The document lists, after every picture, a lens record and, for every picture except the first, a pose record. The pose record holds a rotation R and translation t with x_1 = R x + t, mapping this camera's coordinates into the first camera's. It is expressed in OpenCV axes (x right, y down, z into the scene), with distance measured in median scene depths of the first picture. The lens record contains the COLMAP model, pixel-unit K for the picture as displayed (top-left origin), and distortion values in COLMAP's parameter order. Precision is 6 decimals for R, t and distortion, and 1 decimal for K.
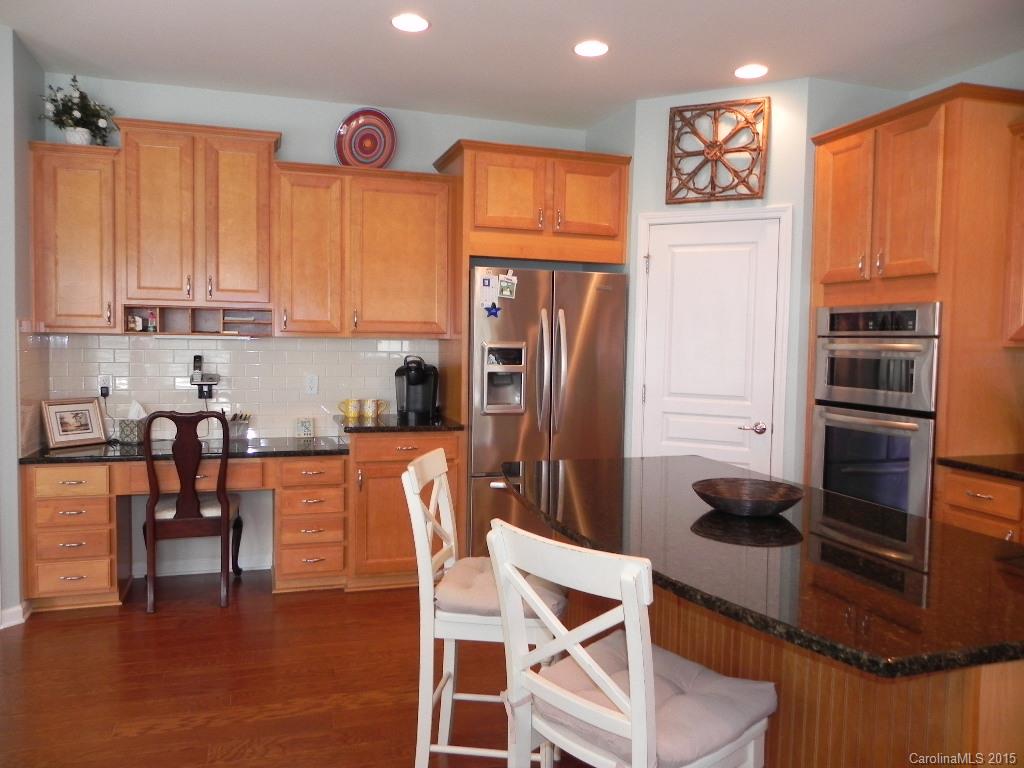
lens RADIAL K [[774.1, 0, 509.9], [0, 774.1, 380.2], [0, 0, 1]] dist [-0.014675, -0.001298]
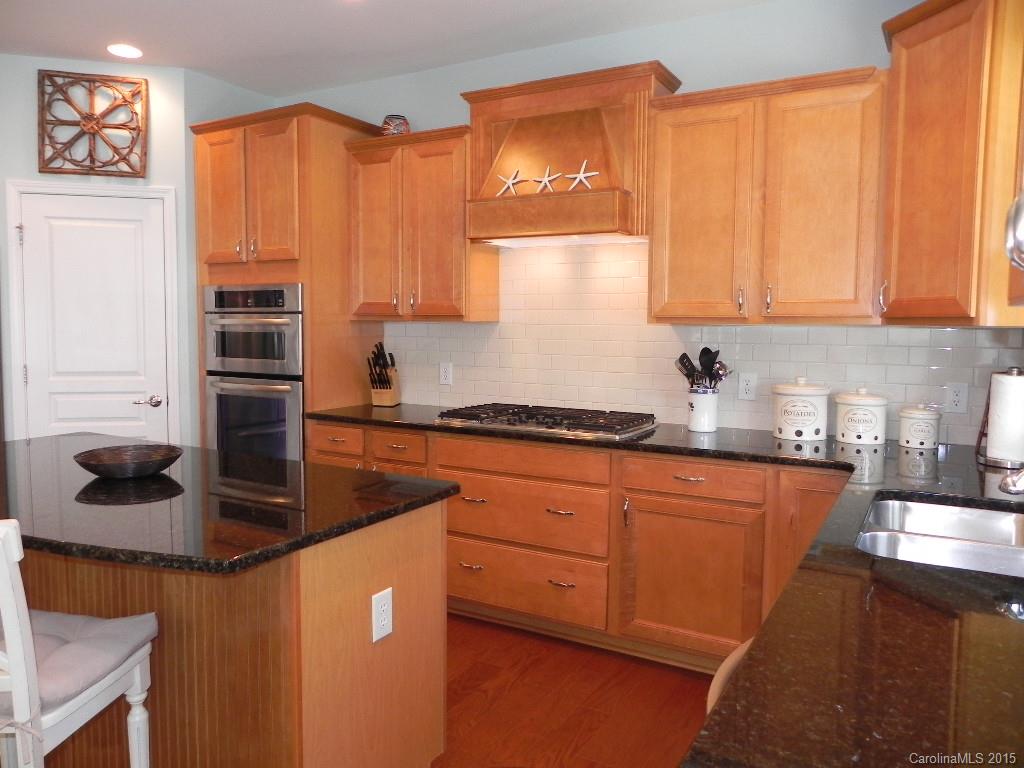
lens RADIAL K [[774.1, 0, 509.9], [0, 774.1, 380.2], [0, 0, 1]] dist [-0.014675, -0.001298]
pose [[0.750023, -0.059877, 0.658695, -0.000033], [0.038873, 0.998163, 0.046473, 0.004496], [-0.660268, -0.009250, 0.750973, -0.097383]]
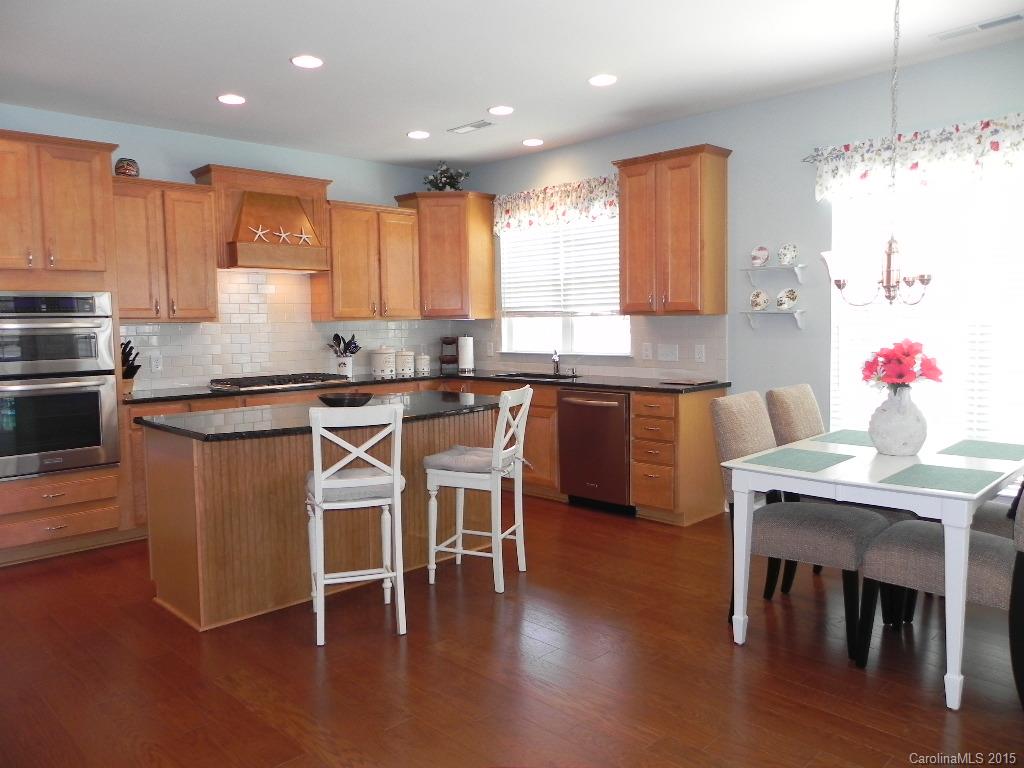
lens RADIAL K [[774.1, 0, 509.9], [0, 774.1, 380.2], [0, 0, 1]] dist [-0.014675, -0.001298]
pose [[-0.466025, -0.079536, 0.881189, -0.866966], [0.051766, 0.991794, 0.116896, -0.056435], [-0.883256, 0.100092, -0.458084, 0.836803]]
